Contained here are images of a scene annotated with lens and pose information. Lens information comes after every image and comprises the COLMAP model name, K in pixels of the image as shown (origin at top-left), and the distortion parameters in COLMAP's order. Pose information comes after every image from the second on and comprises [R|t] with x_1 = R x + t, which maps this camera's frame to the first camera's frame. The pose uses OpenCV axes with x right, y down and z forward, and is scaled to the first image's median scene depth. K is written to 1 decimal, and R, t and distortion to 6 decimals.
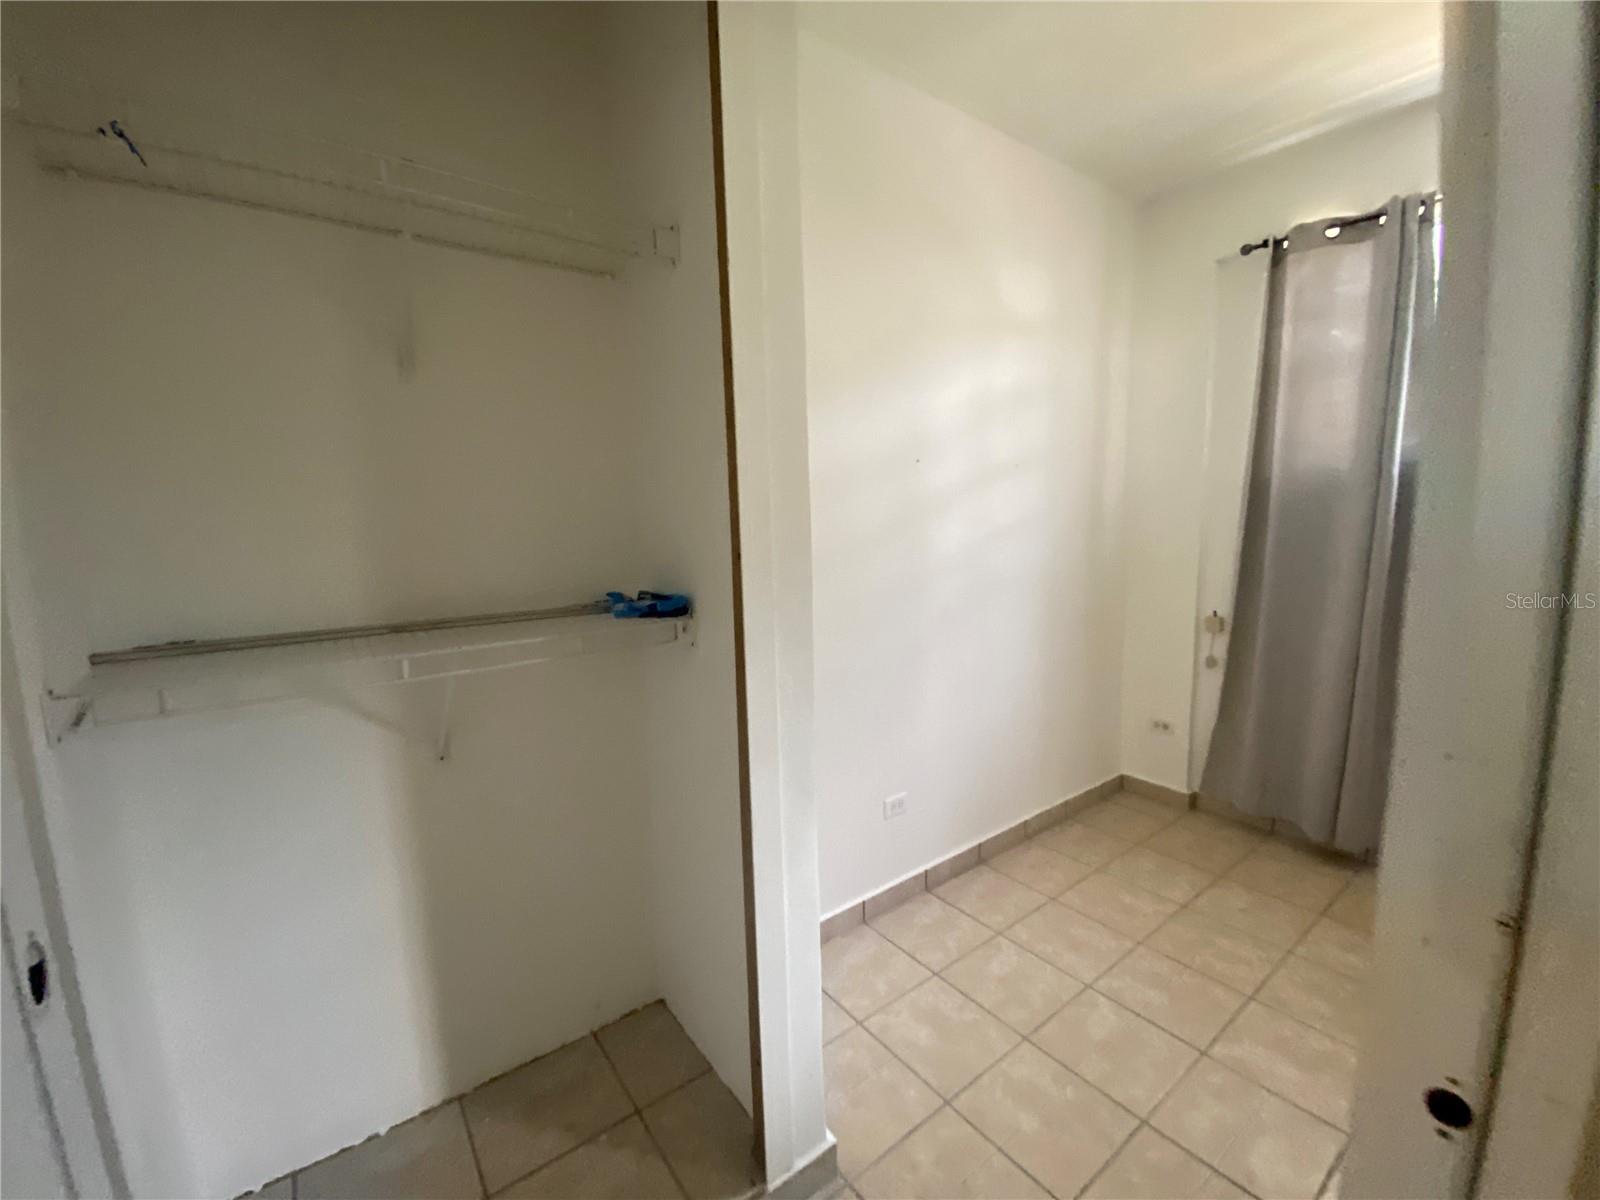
lens RADIAL K [[647.3, 0, 804.6], [0, 647.3, 598.5], [0, 0, 1]] dist [0.026509, -0.022093]
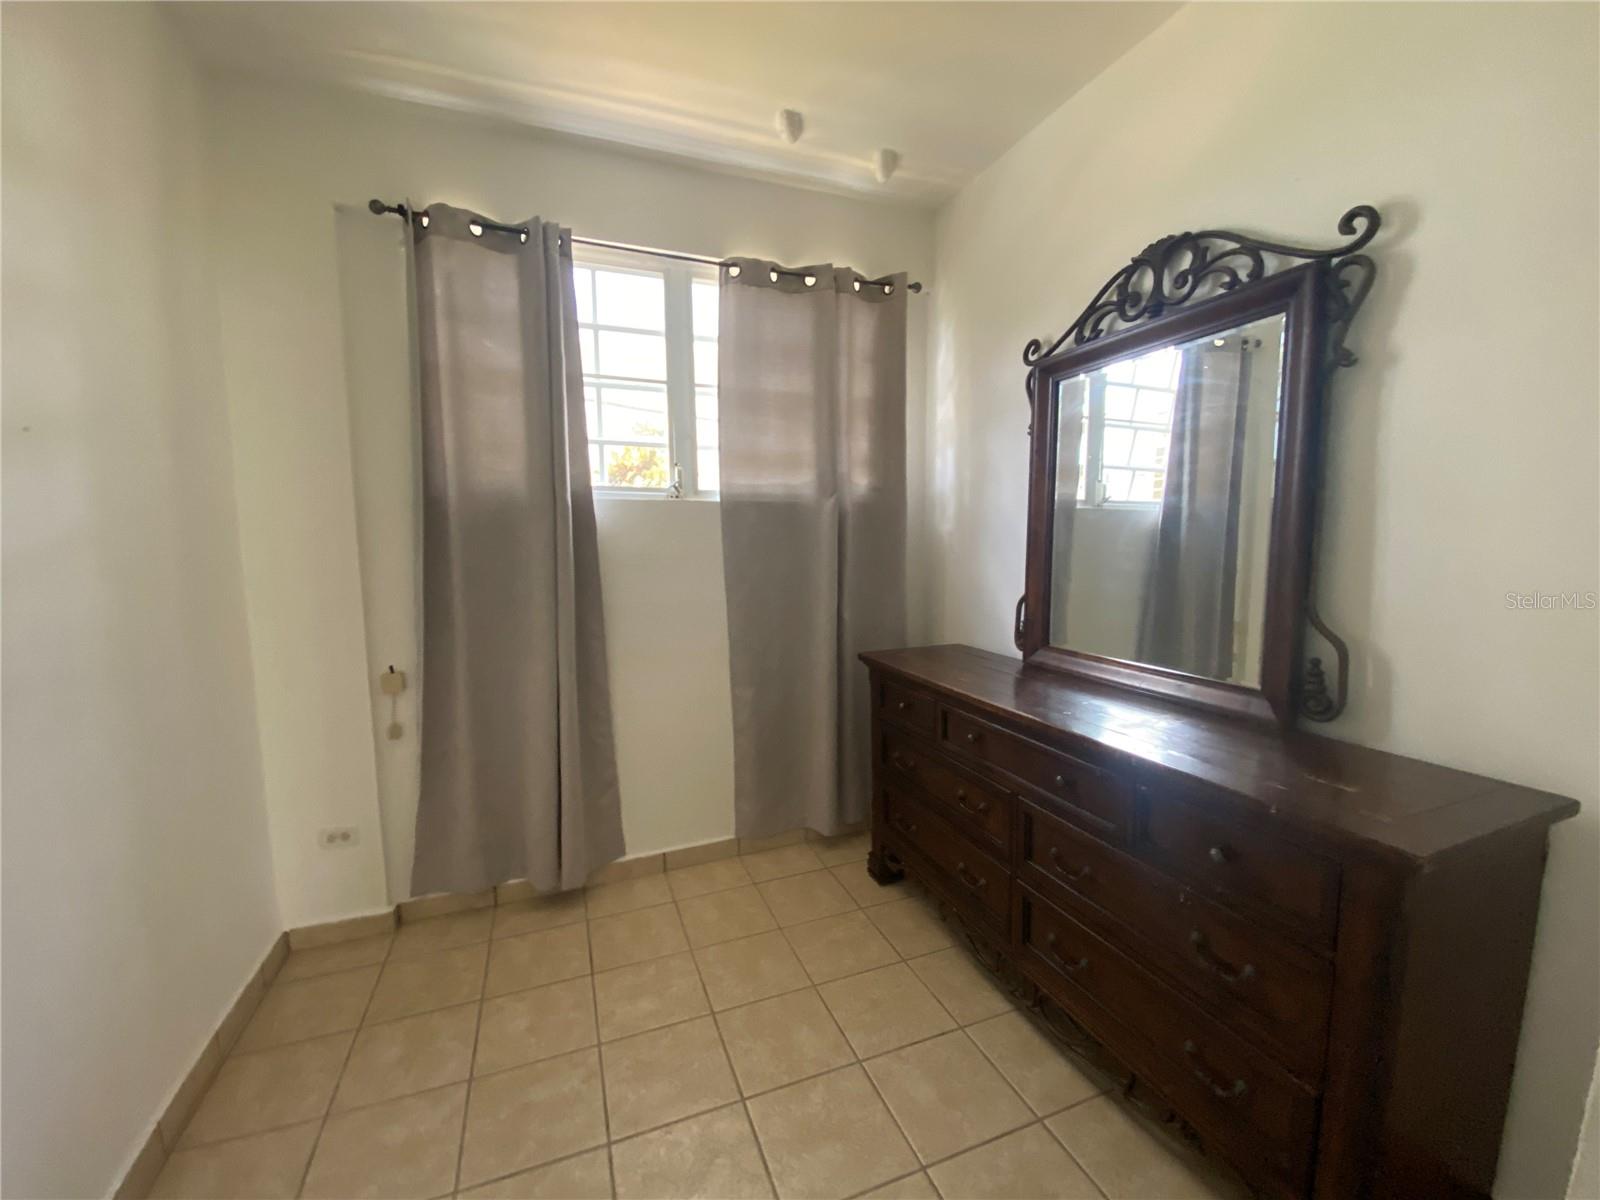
lens RADIAL K [[647.3, 0, 804.6], [0, 647.3, 598.5], [0, 0, 1]] dist [0.026509, -0.022093]
pose [[0.274521, -0.075341, 0.958625, 0.028945], [0.122661, 0.991525, 0.042800, -0.036467], [-0.953726, 0.105836, 0.281436, 0.340497]]
